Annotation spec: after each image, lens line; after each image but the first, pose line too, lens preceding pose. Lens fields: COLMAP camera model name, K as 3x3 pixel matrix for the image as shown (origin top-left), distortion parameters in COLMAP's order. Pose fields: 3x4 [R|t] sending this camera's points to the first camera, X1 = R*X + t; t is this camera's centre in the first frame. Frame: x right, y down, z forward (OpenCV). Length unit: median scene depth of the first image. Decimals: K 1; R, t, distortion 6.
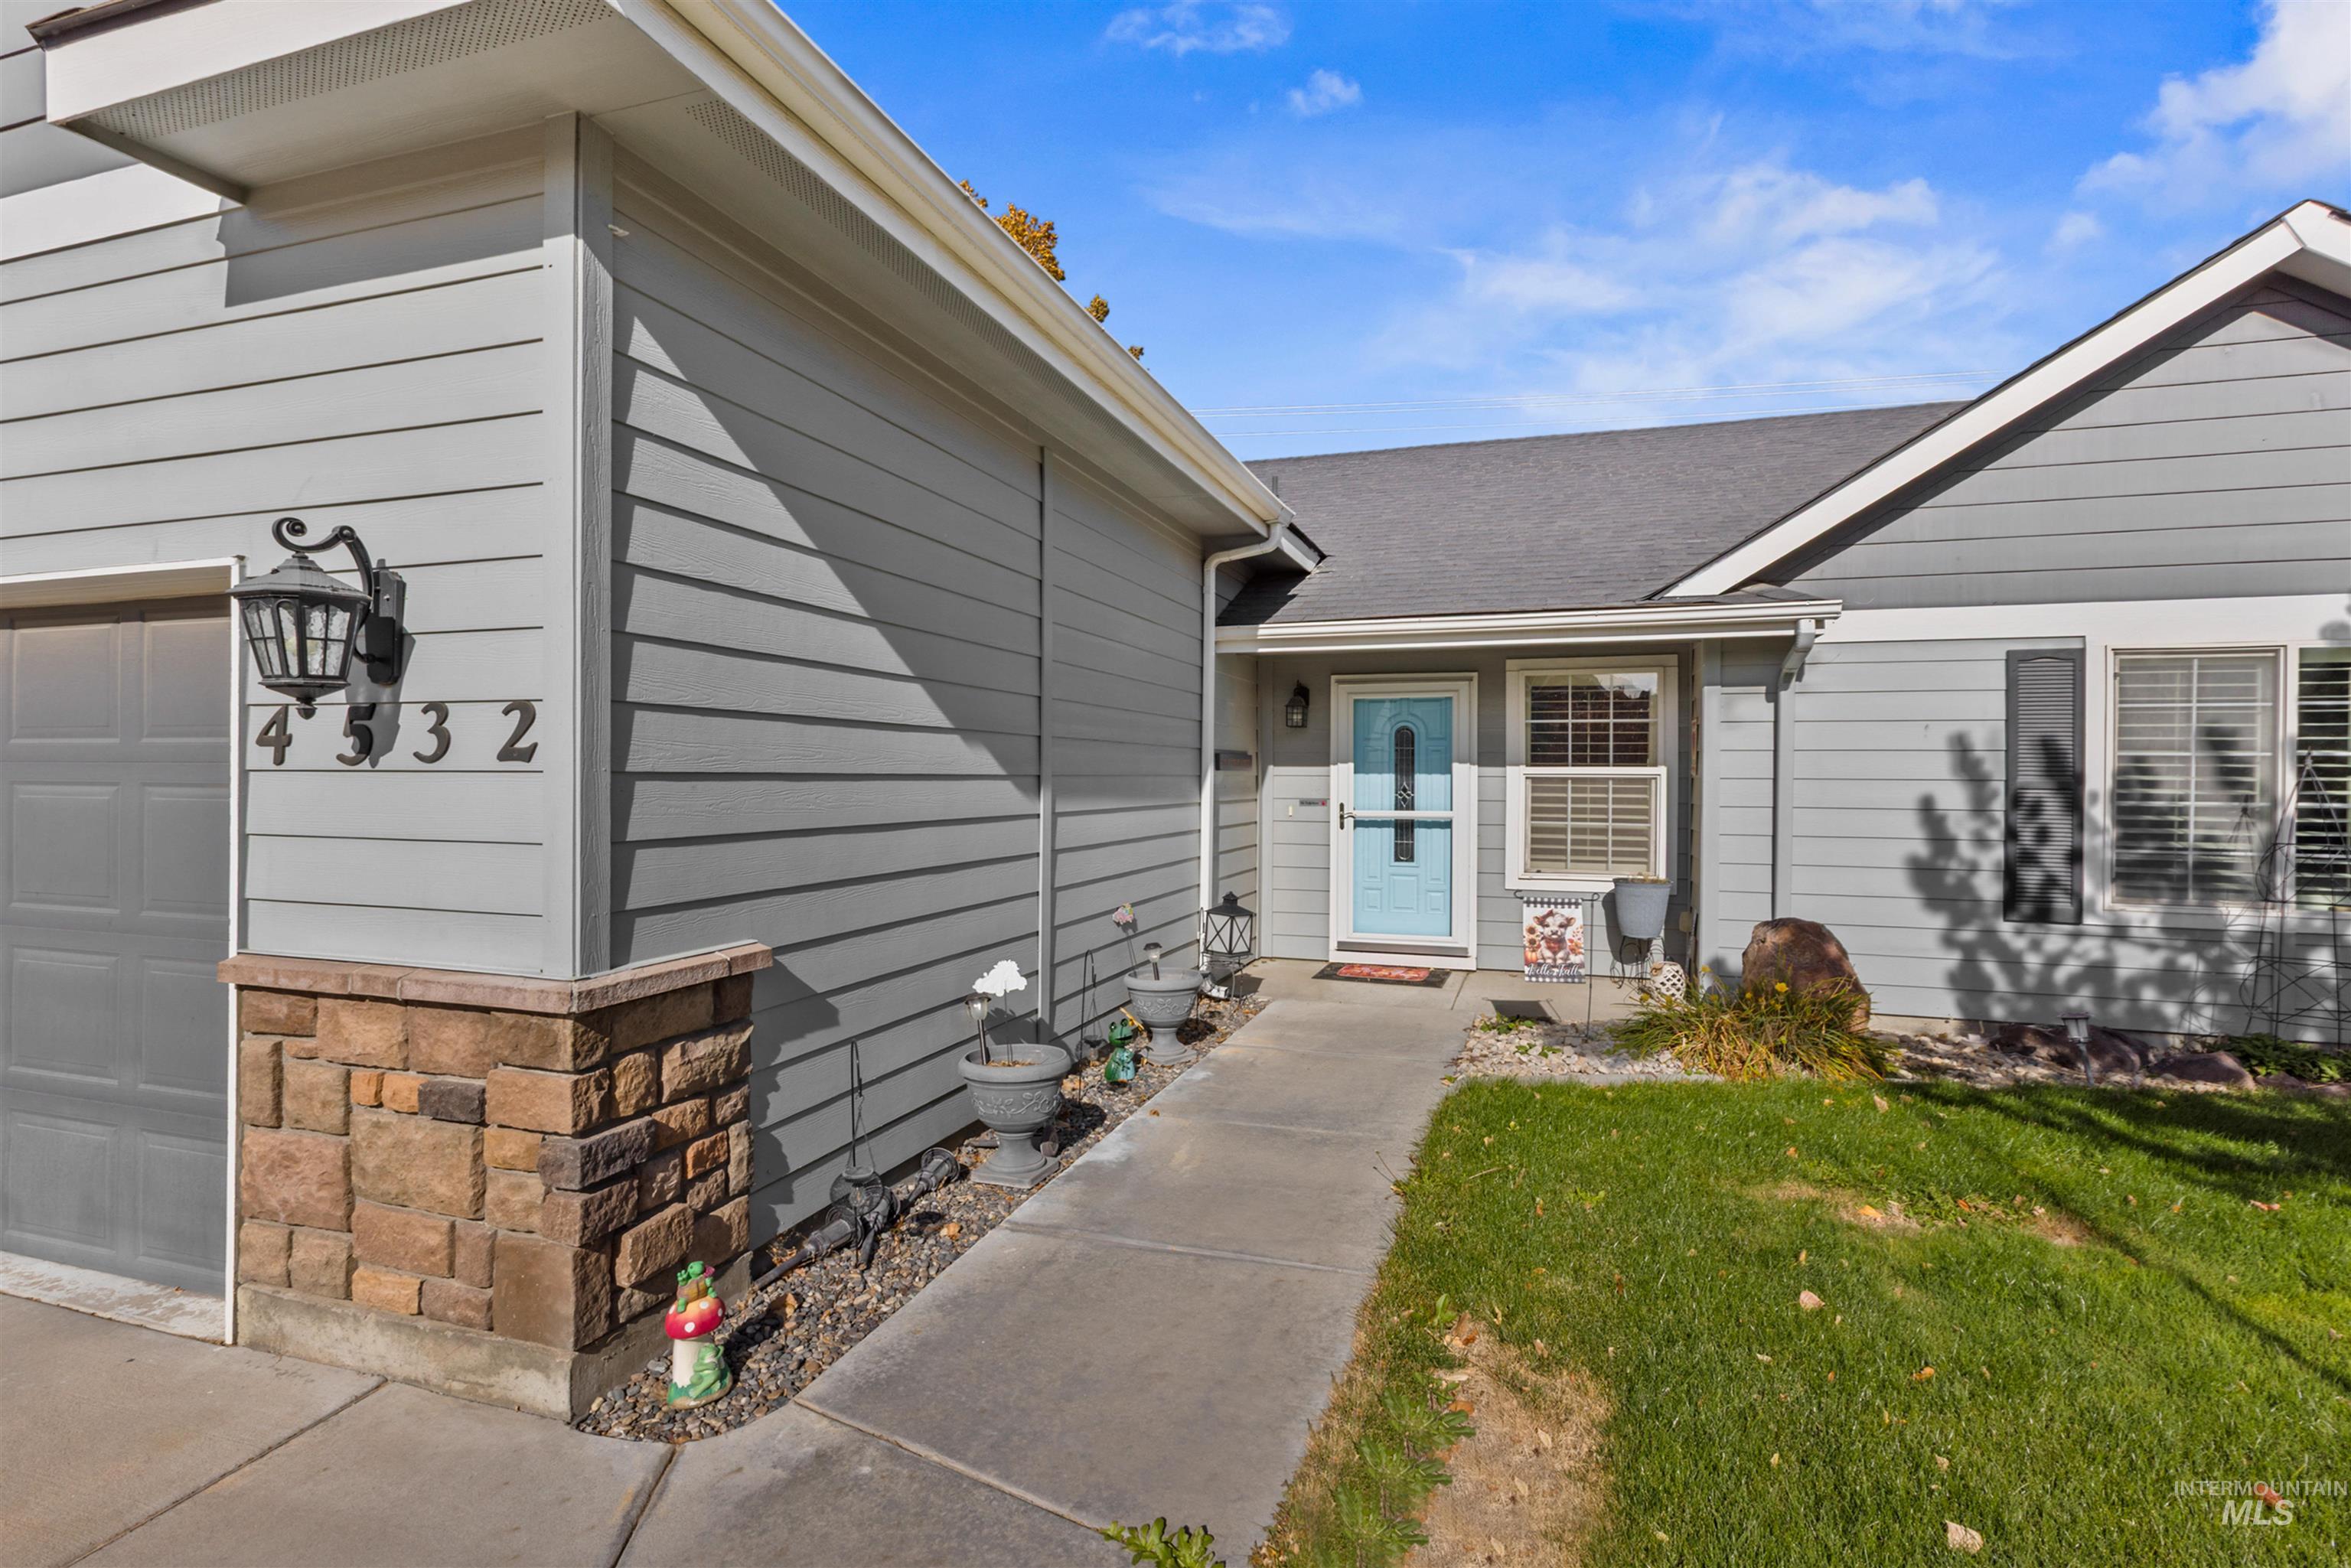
lens RADIAL K [[939.3, 0, 1172.9], [0, 939.3, 753.0], [0, 0, 1]] dist [0.000363, -0.000220]
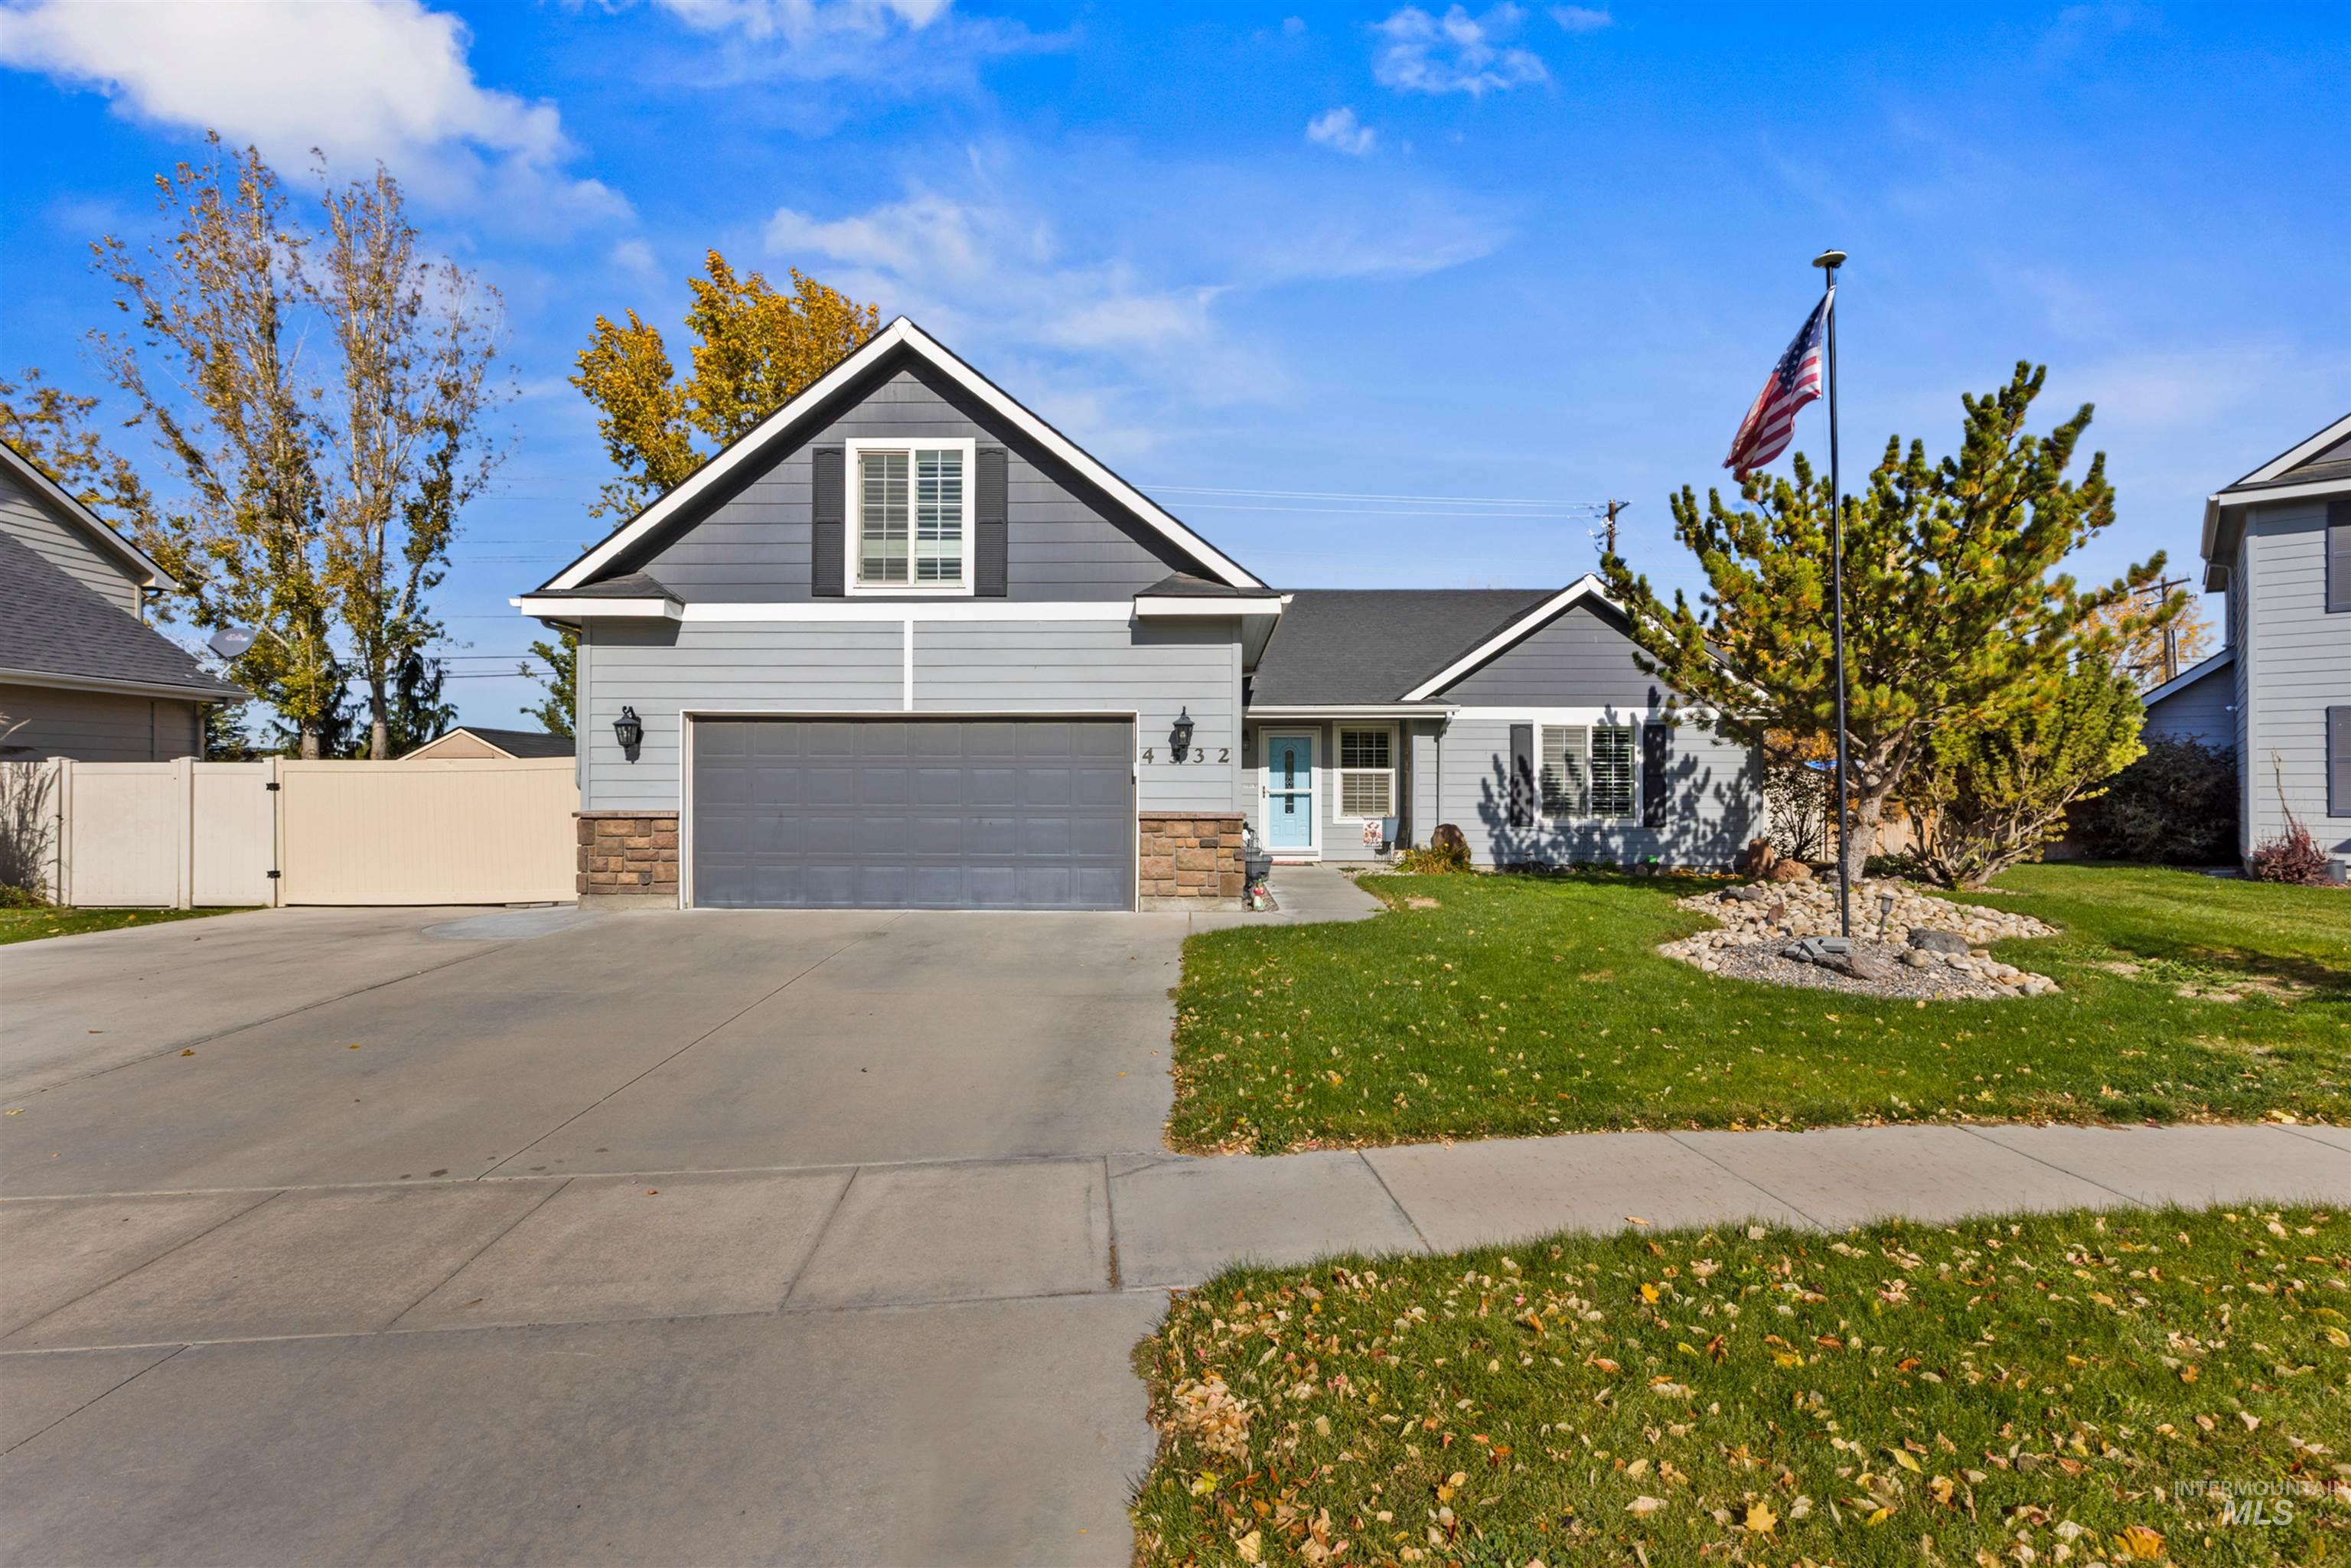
lens RADIAL K [[1058.2, 0, 1200.1], [0, 1058.2, 791.3], [0, 0, 1]] dist [0.001665, -0.000754]
pose [[0.912941, -0.009829, 0.407974, -1.128584], [0.000852, 0.999754, 0.022179, 0.013571], [-0.408092, -0.019901, 0.912724, -1.373488]]
